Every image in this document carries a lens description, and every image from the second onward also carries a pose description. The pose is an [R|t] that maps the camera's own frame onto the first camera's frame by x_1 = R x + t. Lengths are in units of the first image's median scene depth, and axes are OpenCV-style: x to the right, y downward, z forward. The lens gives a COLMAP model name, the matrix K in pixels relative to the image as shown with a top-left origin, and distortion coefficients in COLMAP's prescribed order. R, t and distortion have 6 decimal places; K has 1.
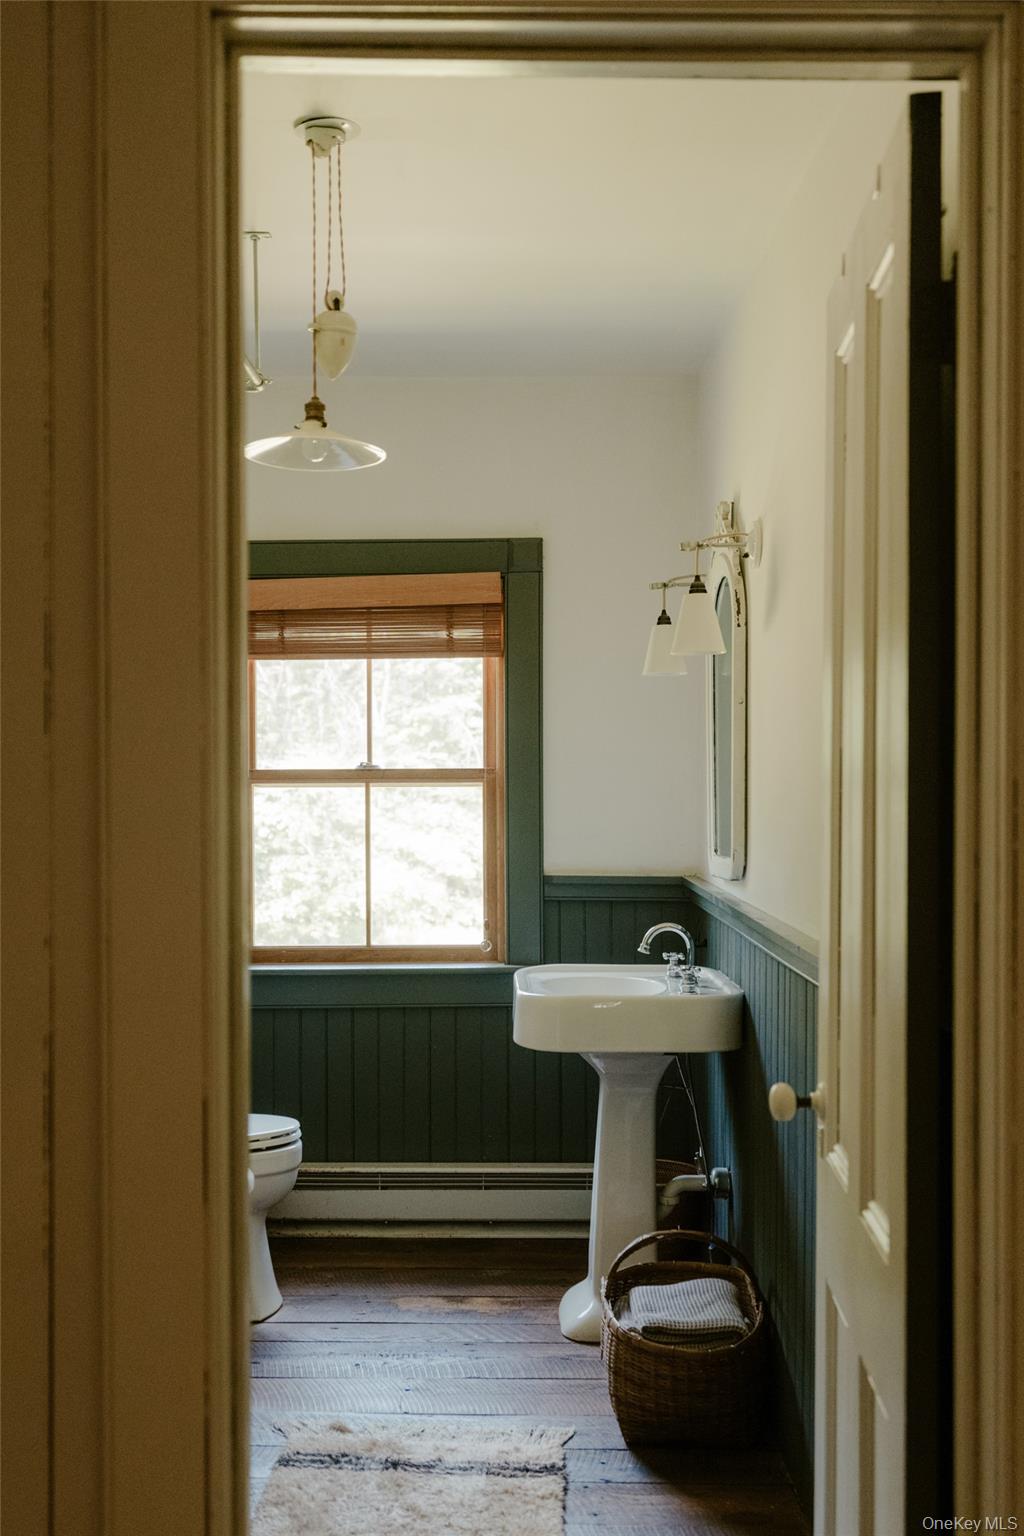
lens RADIAL K [[1776.6, 0, 511.2], [0, 1776.6, 769.6], [0, 0, 1]] dist [-0.032192, 0.000000]
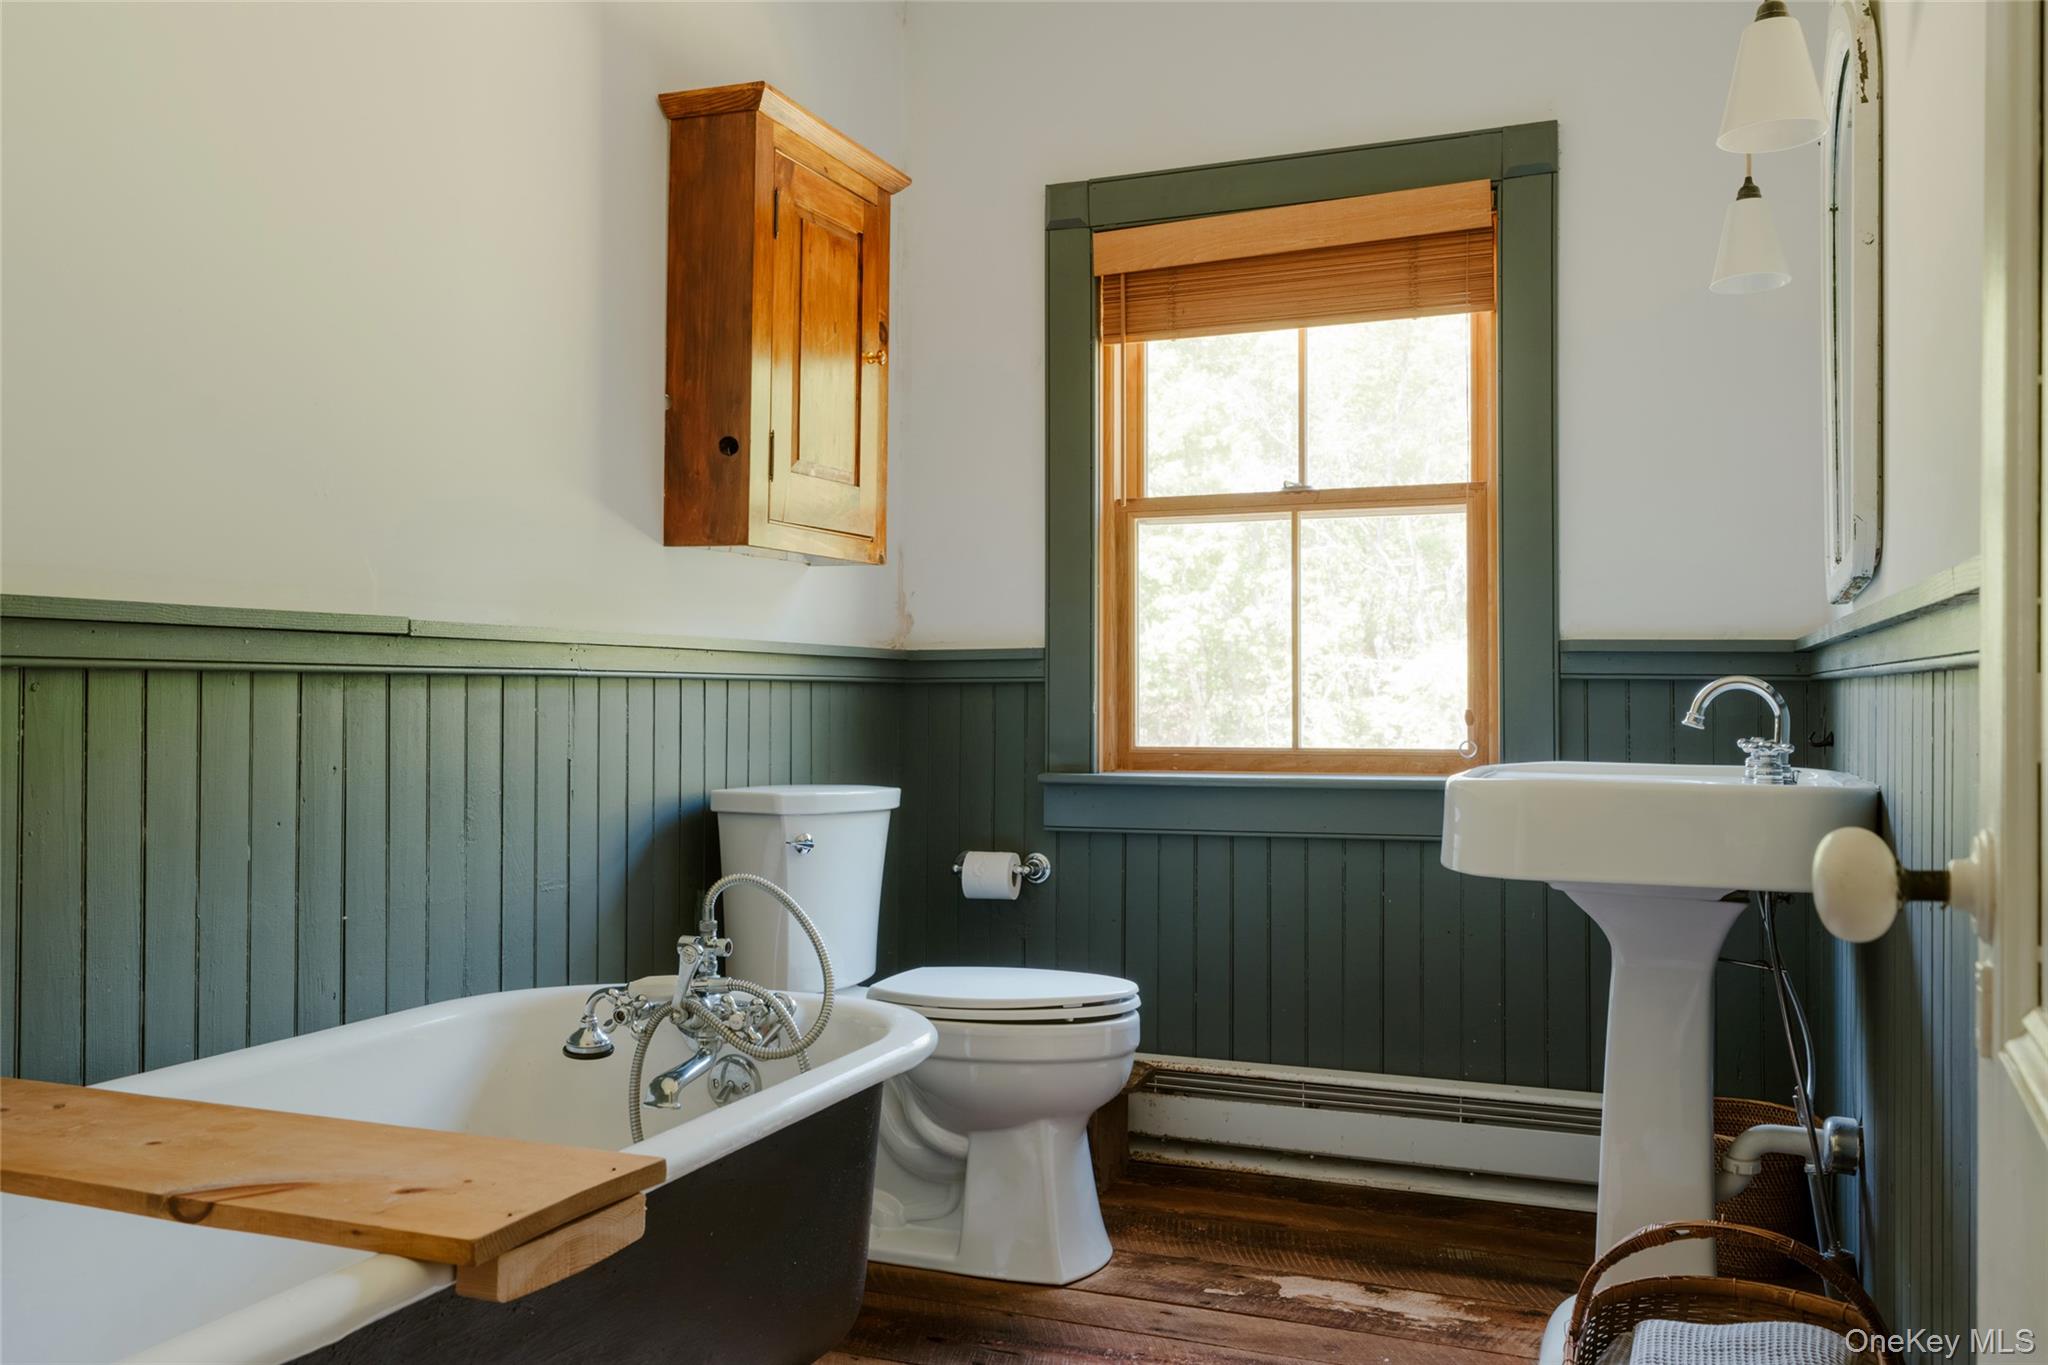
lens RADIAL K [[1683.3, 0, 1027.0], [0, 1683.3, 677.0], [0, 0, 1]] dist [-0.007587, 0.007285]
pose [[0.923613, -0.000653, -0.383327, 0.082113], [-0.009119, 0.999678, -0.023675, 0.099254], [0.383219, 0.025362, 0.923309, 0.404447]]
